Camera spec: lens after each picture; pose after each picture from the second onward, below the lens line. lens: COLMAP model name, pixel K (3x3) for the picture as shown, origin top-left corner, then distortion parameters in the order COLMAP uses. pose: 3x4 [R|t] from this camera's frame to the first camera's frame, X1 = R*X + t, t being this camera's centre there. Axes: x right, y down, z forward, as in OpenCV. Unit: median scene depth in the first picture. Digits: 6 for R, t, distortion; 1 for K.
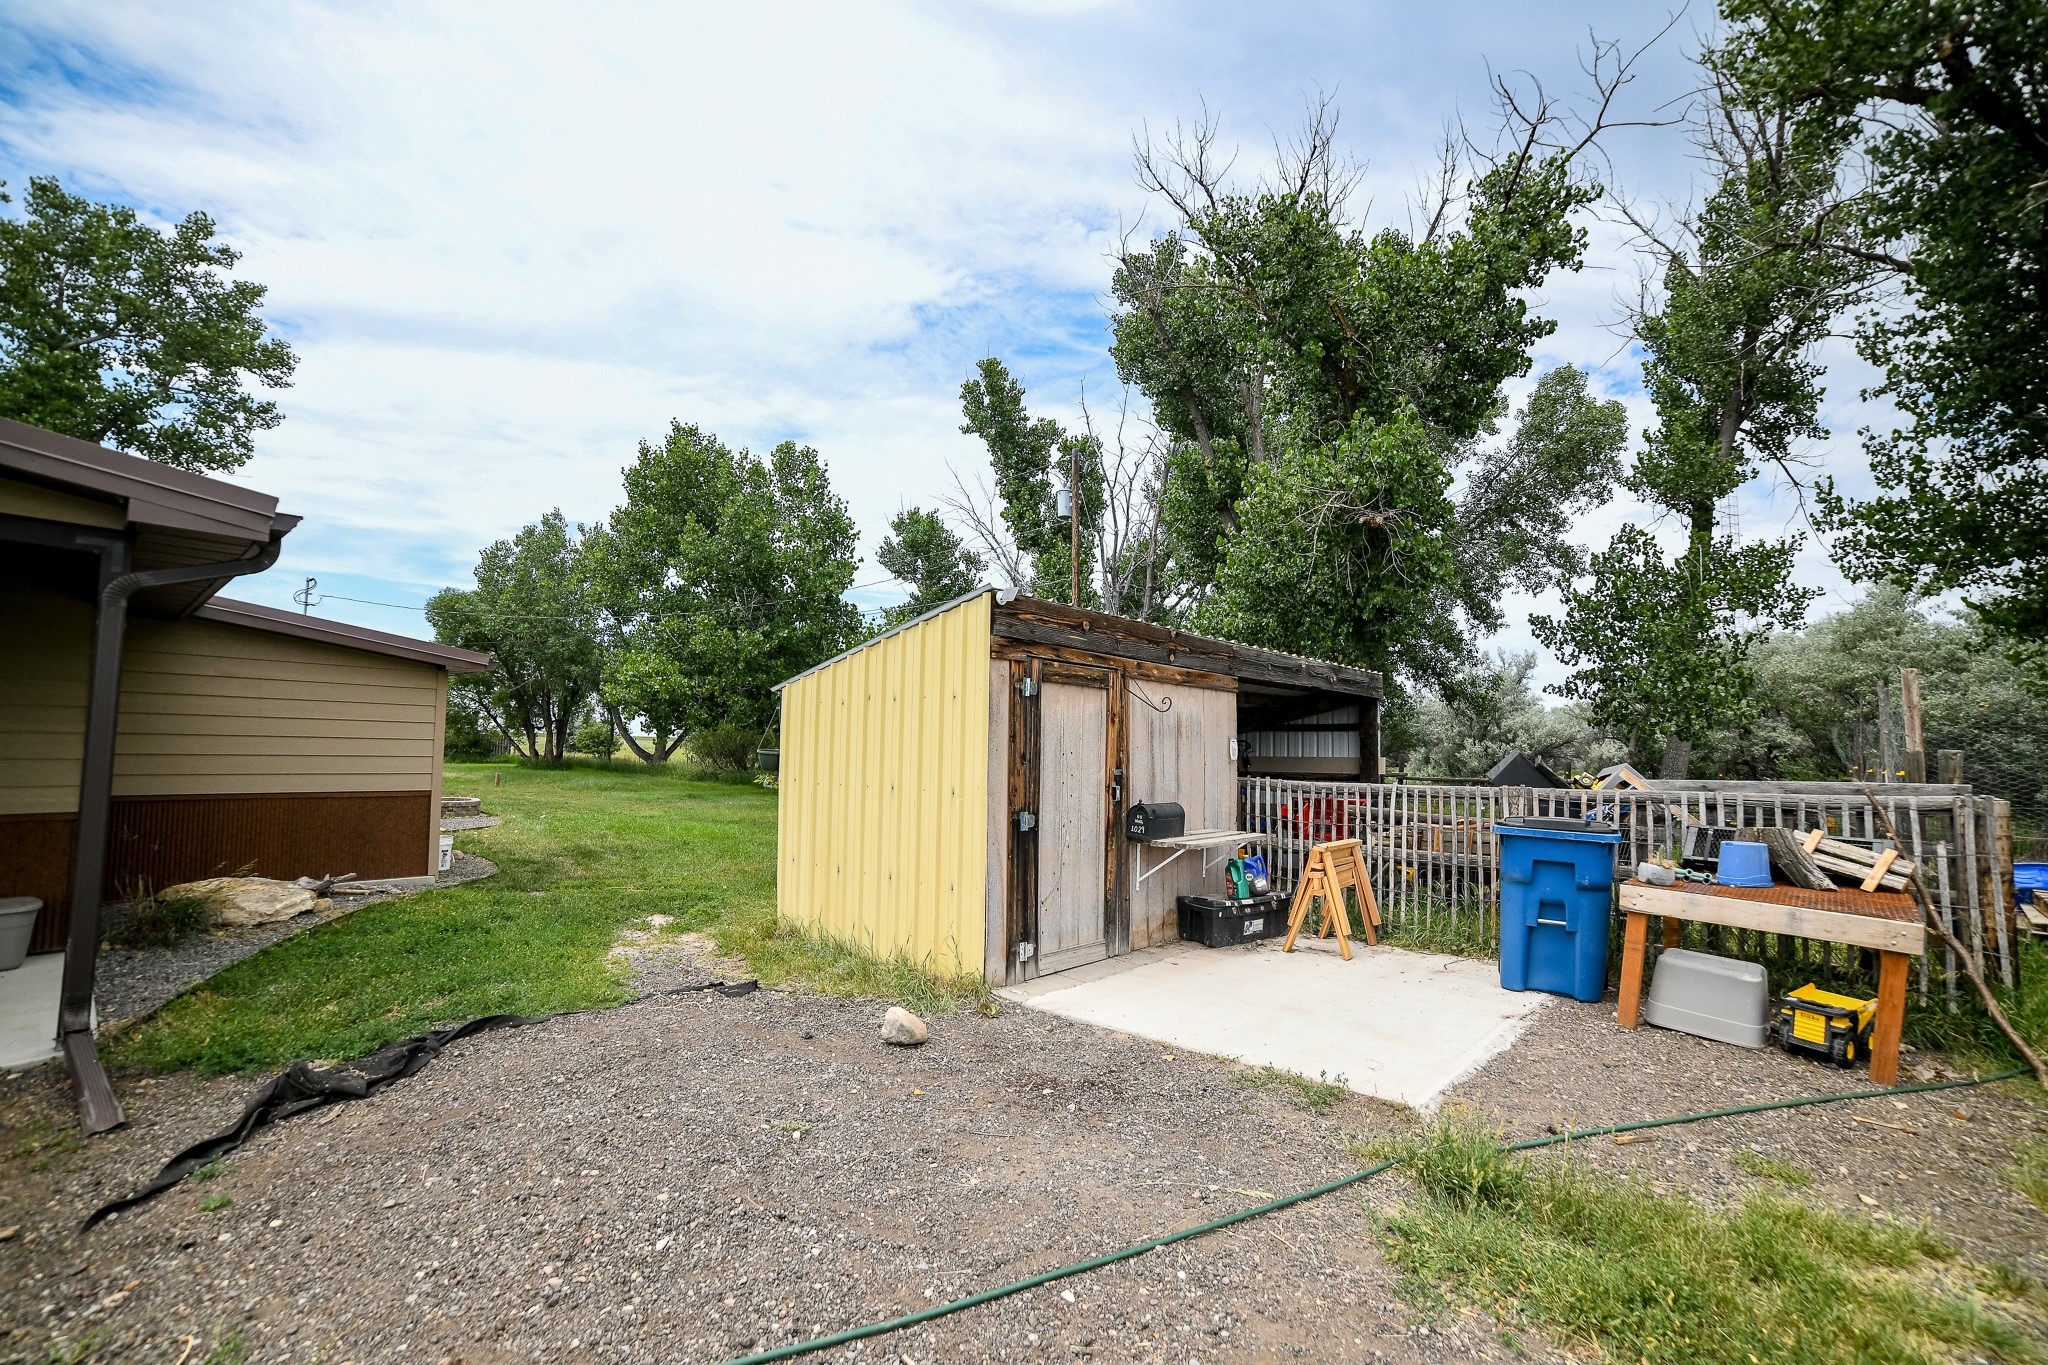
lens RADIAL K [[840.1, 0, 1037.2], [0, 840.1, 694.5], [0, 0, 1]] dist [-0.098189, 0.033610]
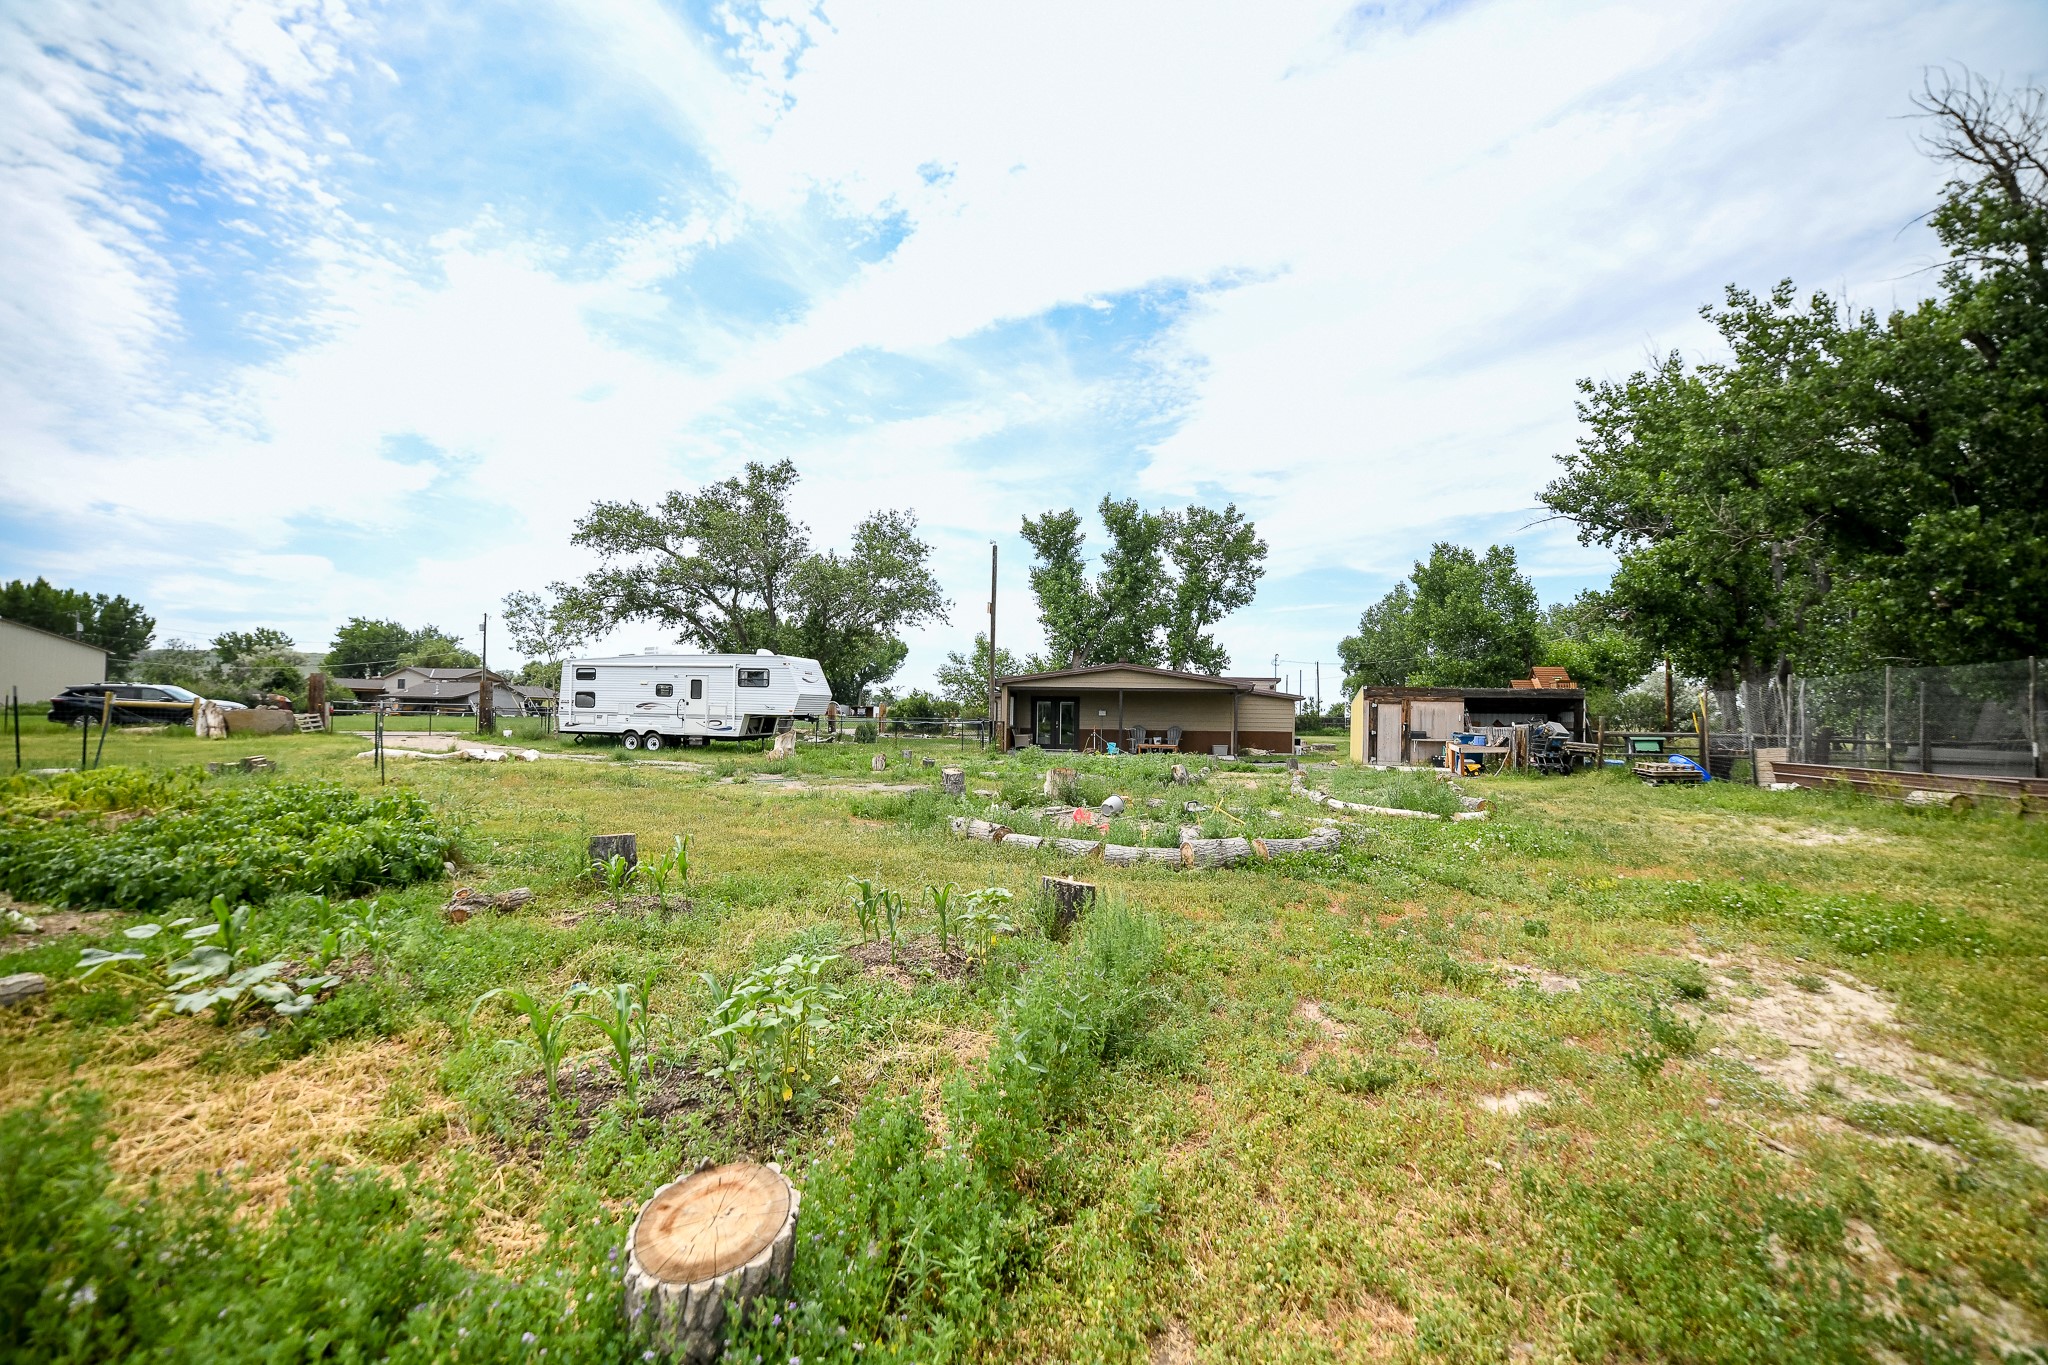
lens RADIAL K [[840.1, 0, 1037.2], [0, 840.1, 694.5], [0, 0, 1]] dist [-0.098189, 0.033610]
pose [[0.490894, -0.027399, -0.870788, 0.799488], [0.040332, 0.999148, -0.008702, -0.026172], [0.870285, -0.030849, 0.491581, -0.761507]]
